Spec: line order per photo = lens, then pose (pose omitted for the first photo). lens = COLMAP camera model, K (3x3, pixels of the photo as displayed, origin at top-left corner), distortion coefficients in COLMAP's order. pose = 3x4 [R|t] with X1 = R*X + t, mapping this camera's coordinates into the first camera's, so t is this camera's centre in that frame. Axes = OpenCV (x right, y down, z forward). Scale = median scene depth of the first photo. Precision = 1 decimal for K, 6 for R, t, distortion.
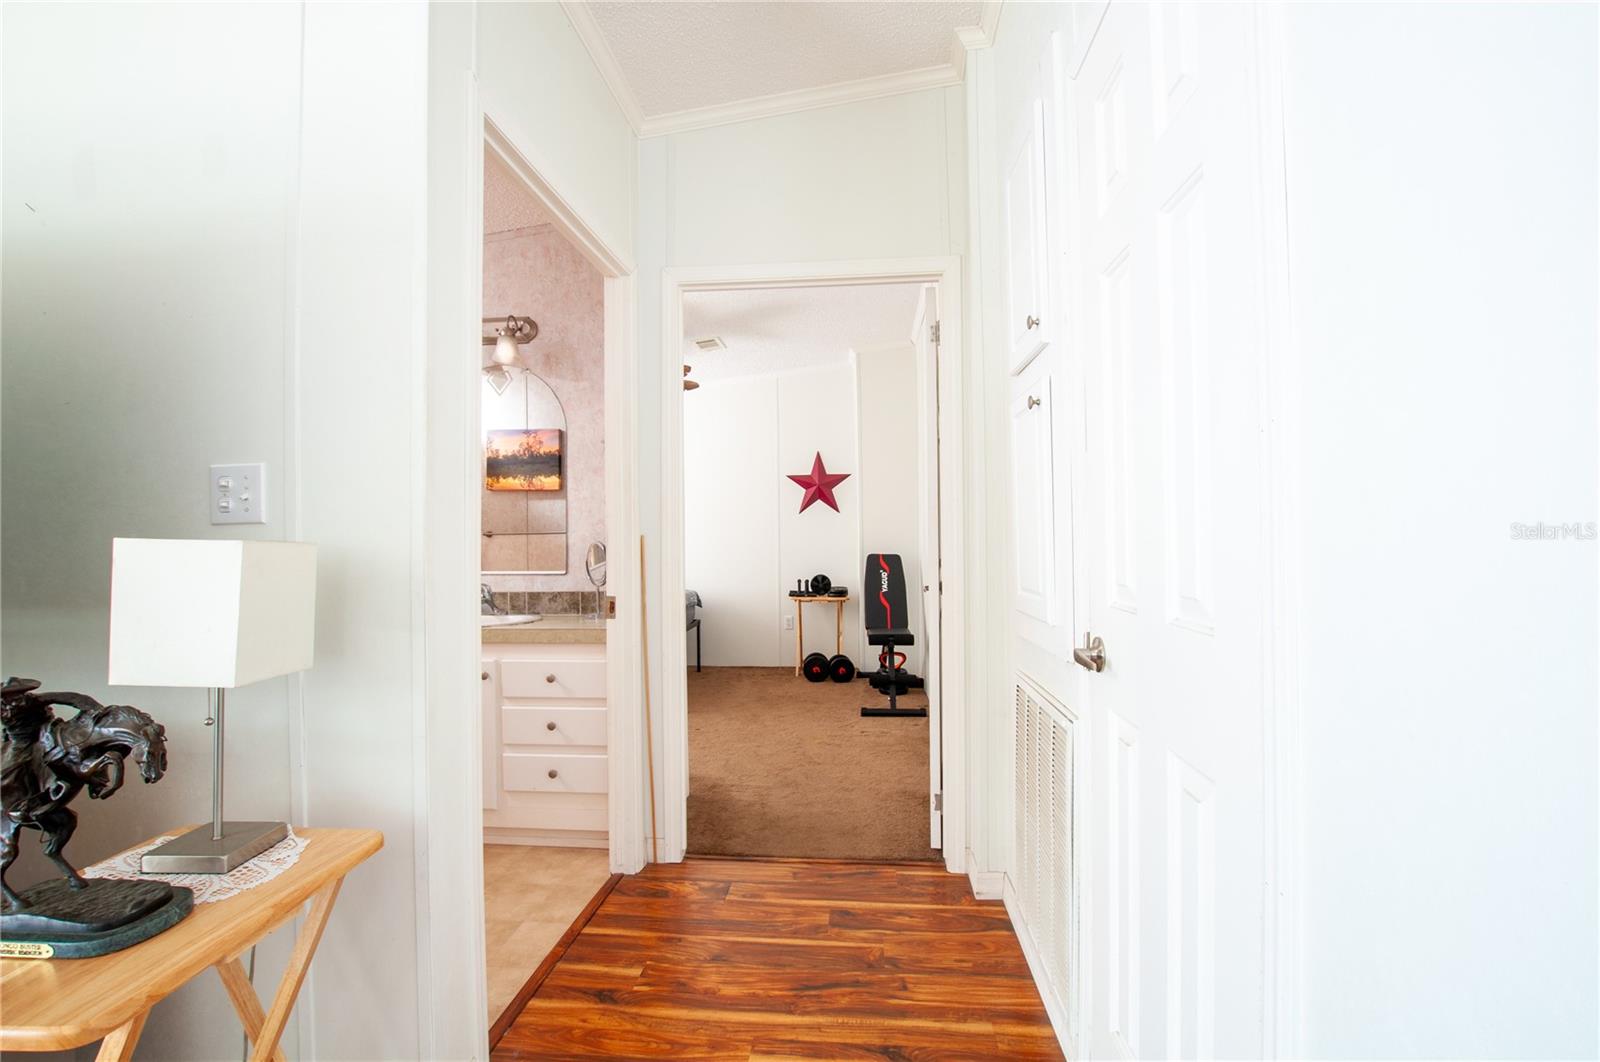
lens RADIAL K [[709.5, 0, 796.4], [0, 709.5, 535.4], [0, 0, 1]] dist [-0.032067, 0.004026]
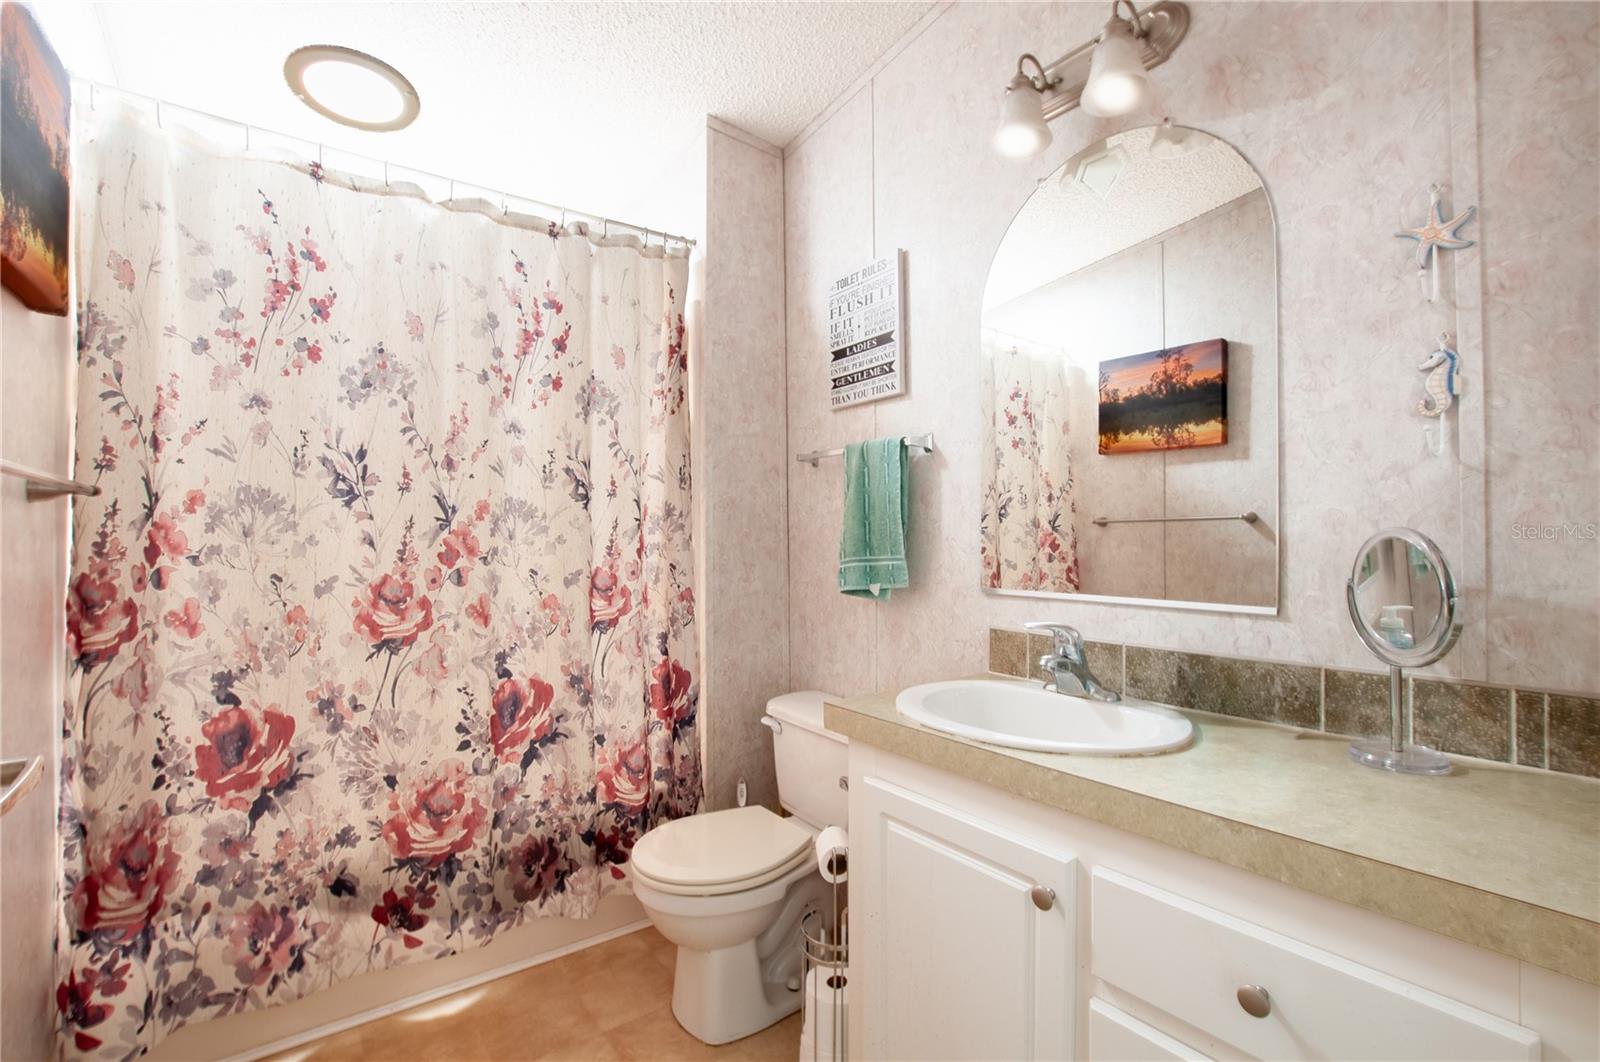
lens RADIAL K [[709.5, 0, 796.4], [0, 709.5, 535.4], [0, 0, 1]] dist [-0.032067, 0.004026]
pose [[0.666323, 0.005560, -0.745643, -0.145477], [-0.000738, 0.999977, 0.006797, 0.006425], [0.745663, -0.003978, 0.666311, 0.372387]]
